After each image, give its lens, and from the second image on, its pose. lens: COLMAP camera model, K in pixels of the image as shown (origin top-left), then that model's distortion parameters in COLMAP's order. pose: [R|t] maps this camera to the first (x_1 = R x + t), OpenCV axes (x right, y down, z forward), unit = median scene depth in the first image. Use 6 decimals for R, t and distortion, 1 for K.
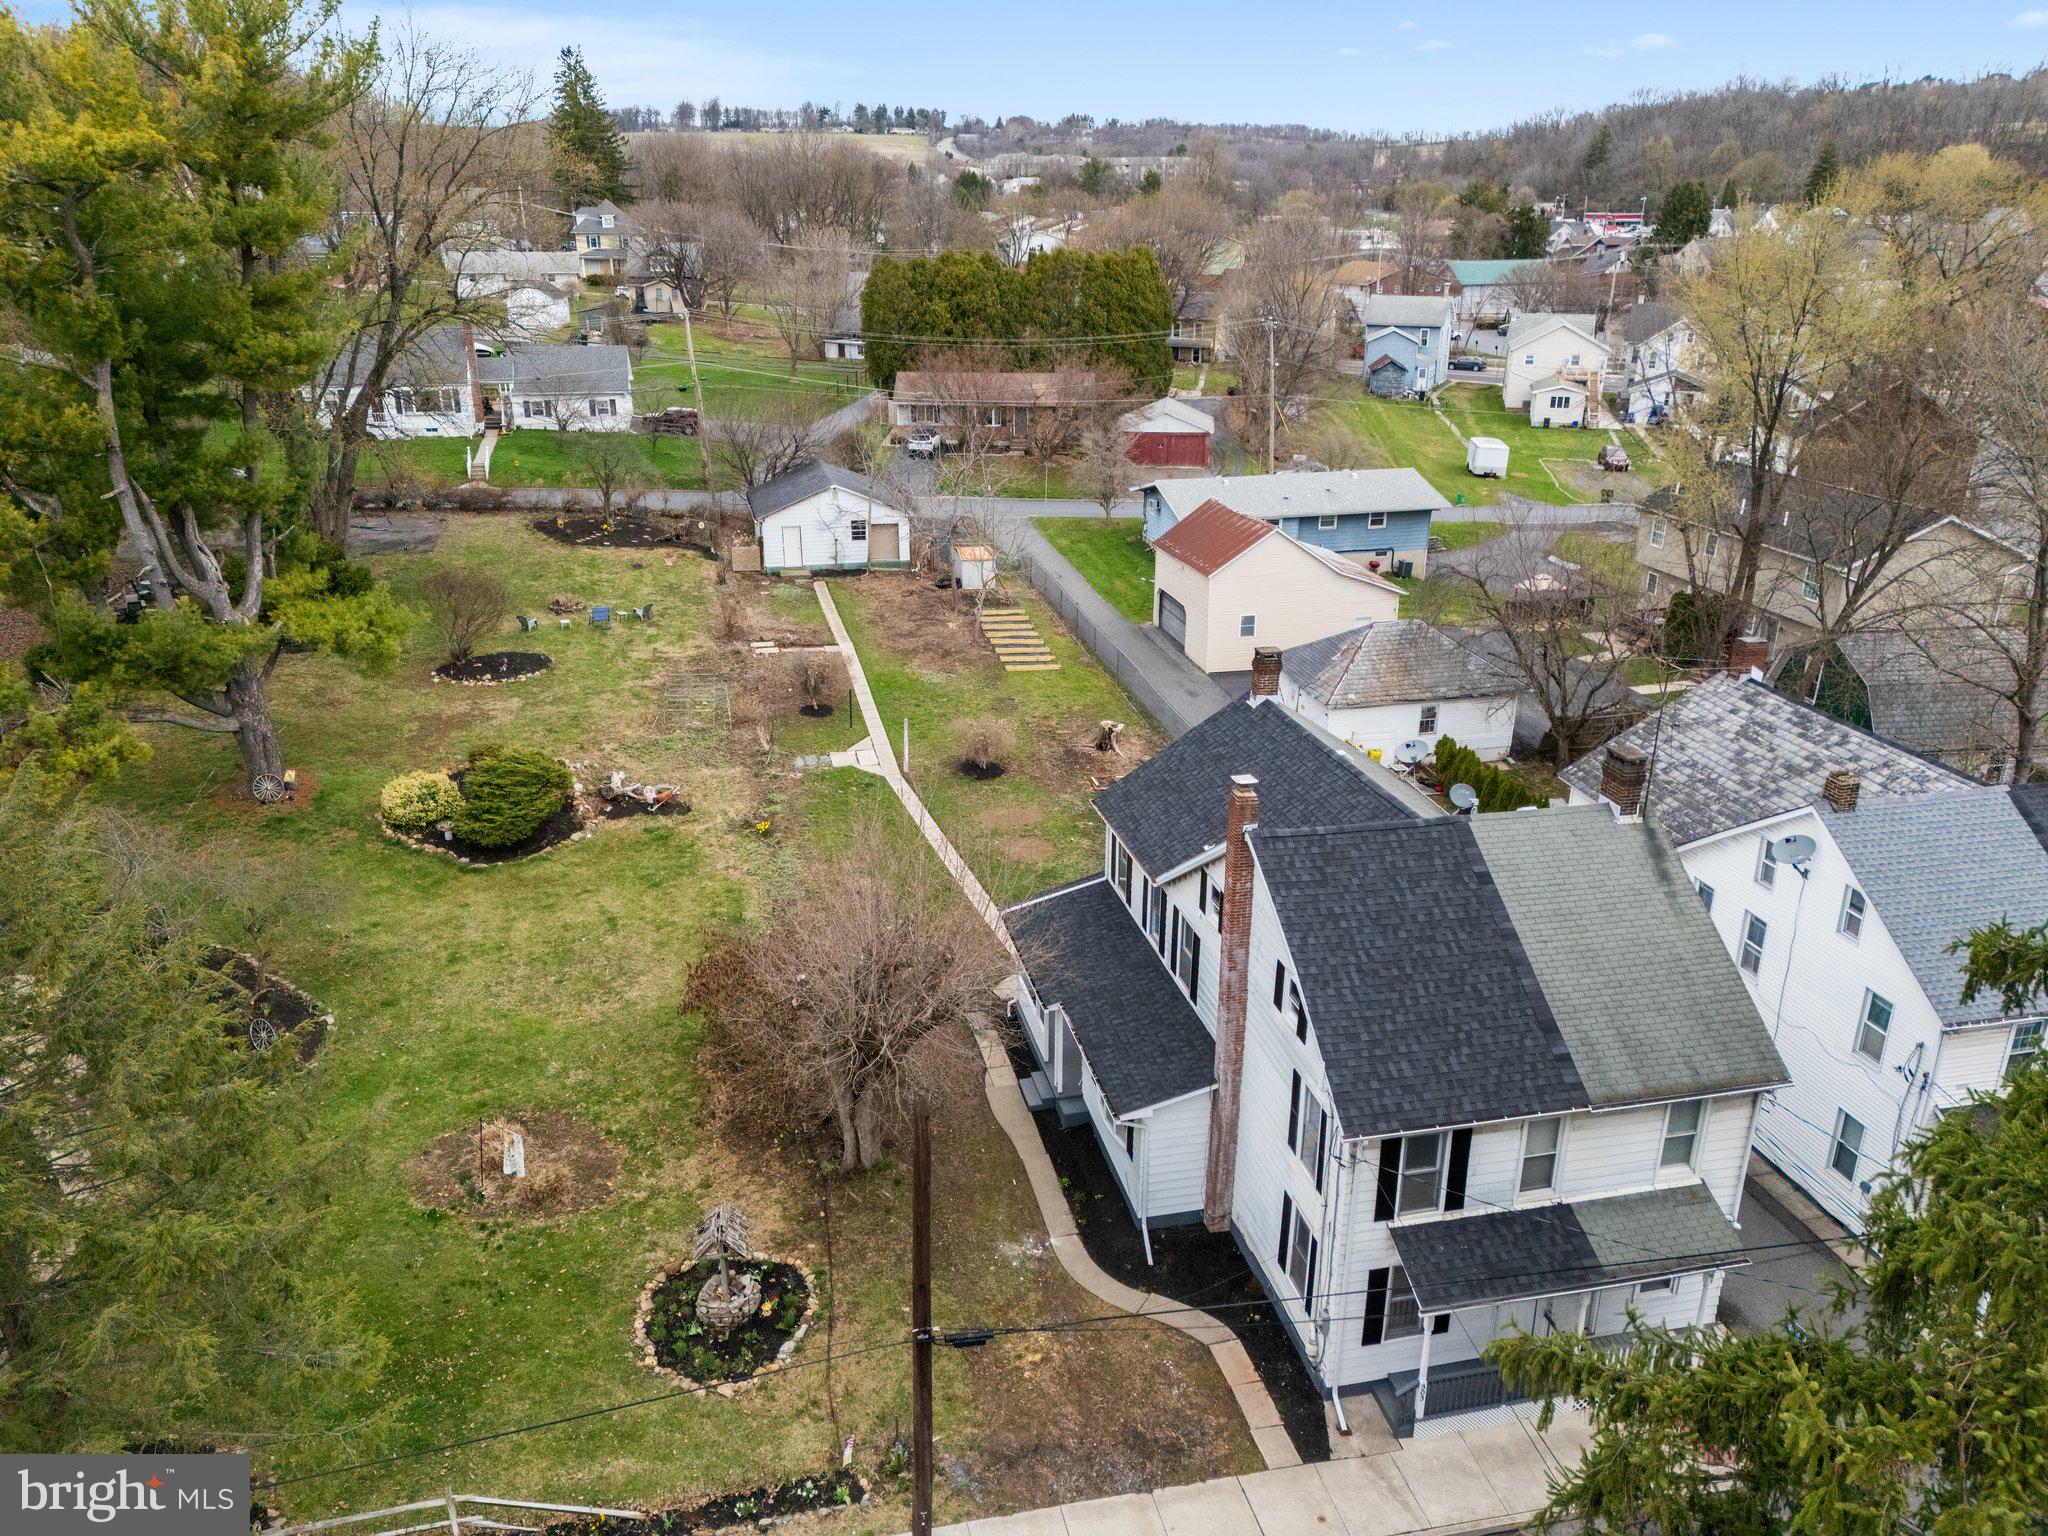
lens RADIAL K [[1511.3, 0, 1032.4], [0, 1511.3, 763.2], [0, 0, 1]] dist [0.086051, -0.083887]
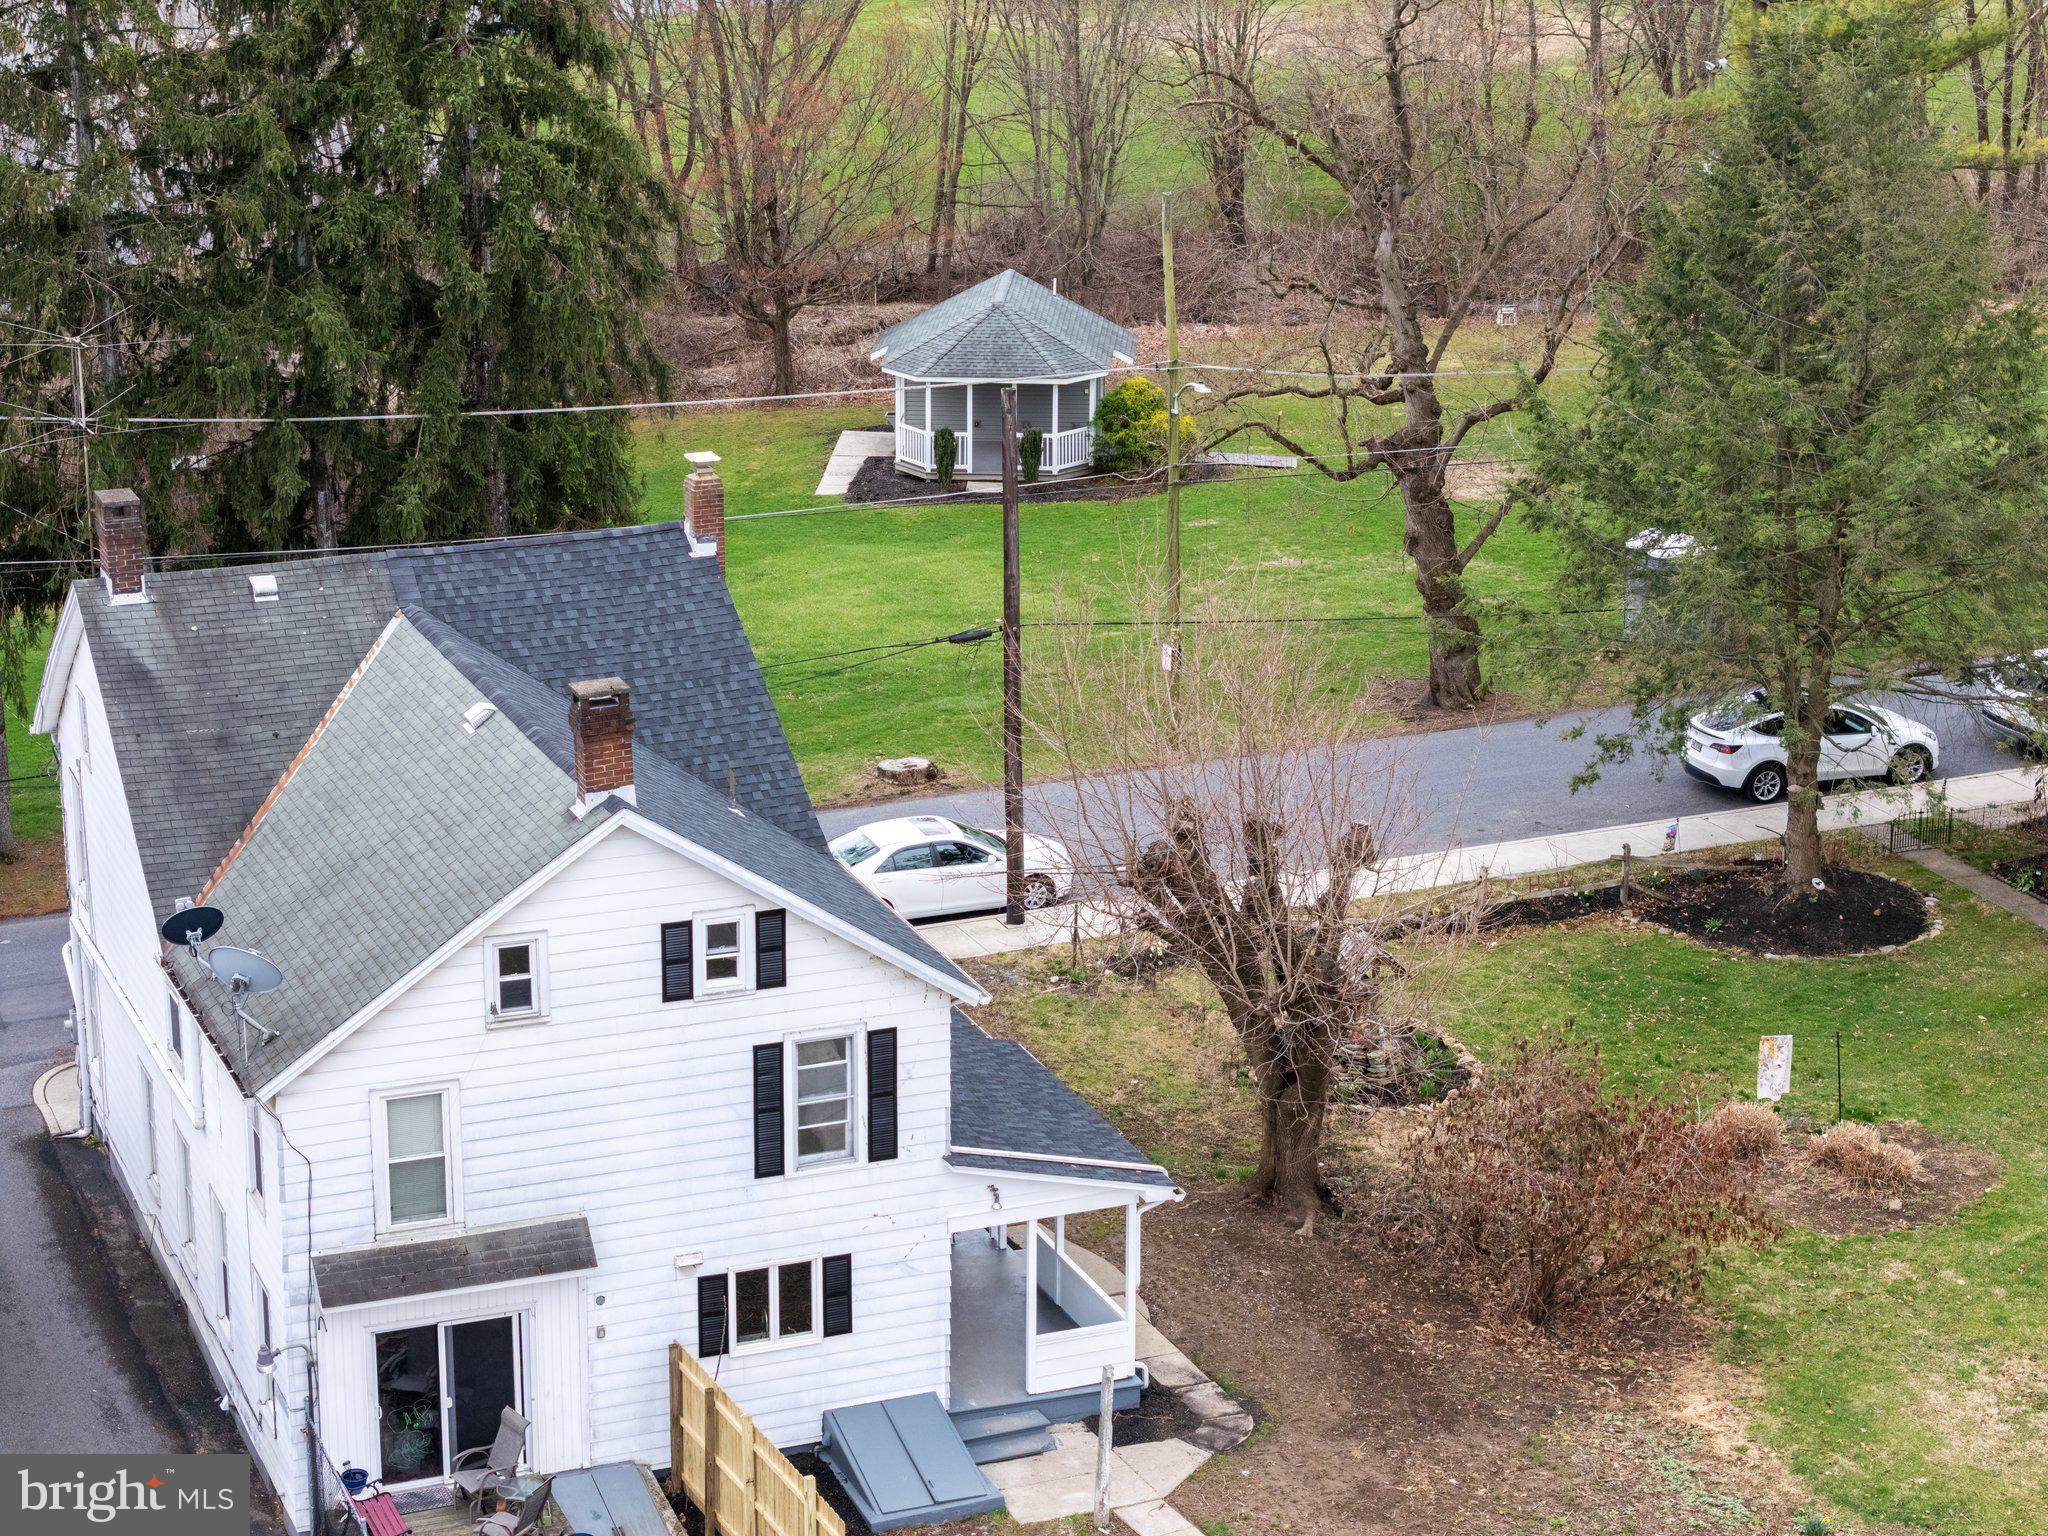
lens RADIAL K [[4129.4, 0, 1021.9], [0, 4129.4, 768.6], [0, 0, 1]] dist [0.024394, 0.000000]
pose [[-0.988188, 0.035509, -0.149077, 0.193559], [-0.060506, 0.803348, 0.592428, -0.698315], [0.140797, 0.594450, -0.791710, 1.786808]]
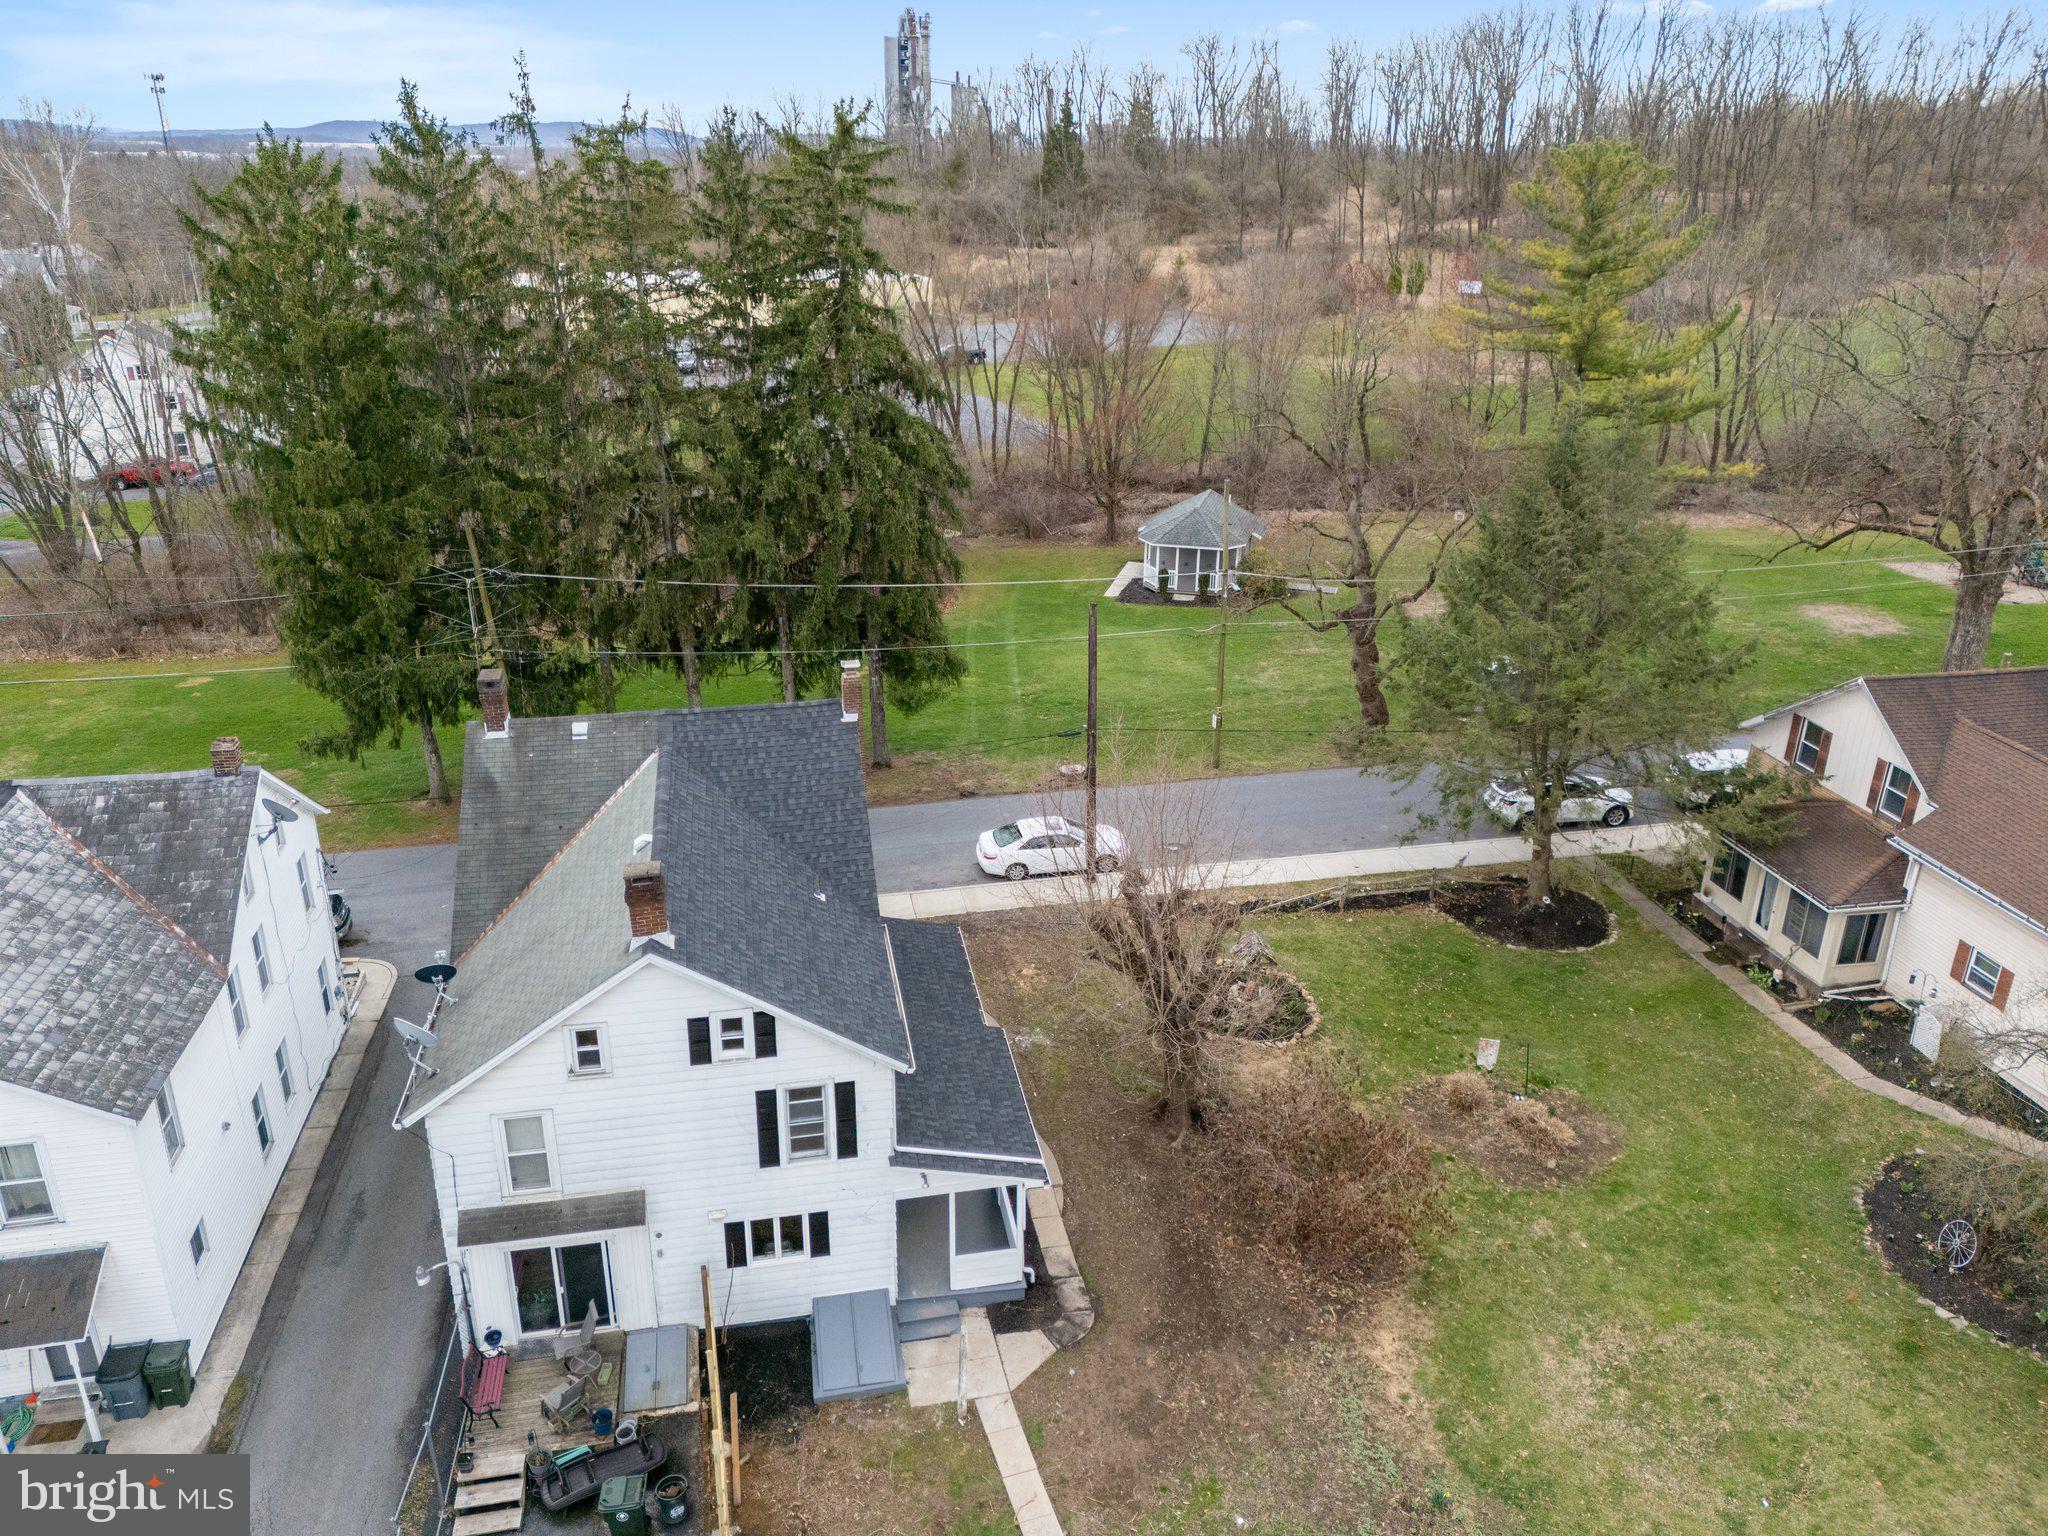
lens RADIAL K [[1511.3, 0, 1023.9], [0, 1511.3, 774.4], [0, 0, 1]] dist [0.086051, -0.083887]
pose [[-0.998879, -0.029404, 0.037094, -0.030223], [0.003323, 0.738161, 0.674616, -0.500149], [-0.047218, 0.673984, -0.737236, 1.312859]]
